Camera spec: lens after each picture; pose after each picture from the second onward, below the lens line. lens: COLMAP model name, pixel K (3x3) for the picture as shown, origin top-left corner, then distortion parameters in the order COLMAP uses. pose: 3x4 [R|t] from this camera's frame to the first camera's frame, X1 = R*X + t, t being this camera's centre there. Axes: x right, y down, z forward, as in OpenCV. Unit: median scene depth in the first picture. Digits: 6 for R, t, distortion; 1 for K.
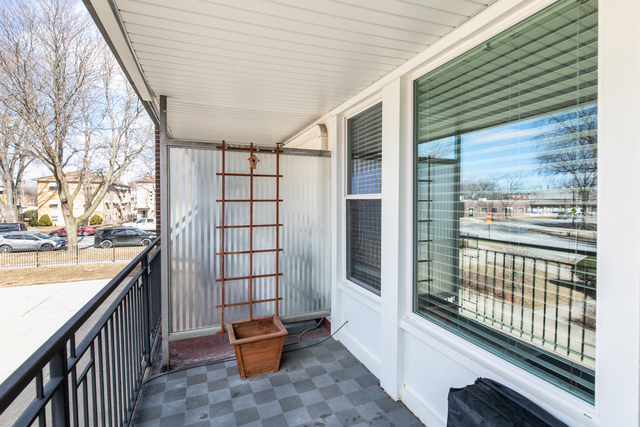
lens RADIAL K [[298.3, 0, 318.5], [0, 298.3, 201.0], [0, 0, 1]] dist [-0.001025, -0.000235]
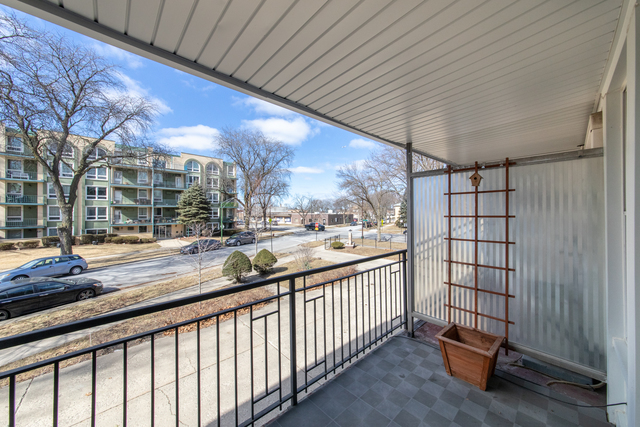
lens RADIAL K [[225.6, 0, 320.0], [0, 225.6, 213.5], [0, 0, 1]] dist [-0.000053, 0.000073]
pose [[0.373910, -0.005009, -0.927451, 0.312802], [-0.004895, 0.999961, -0.007374, -0.003116], [0.927452, 0.007297, 0.373871, 0.194350]]
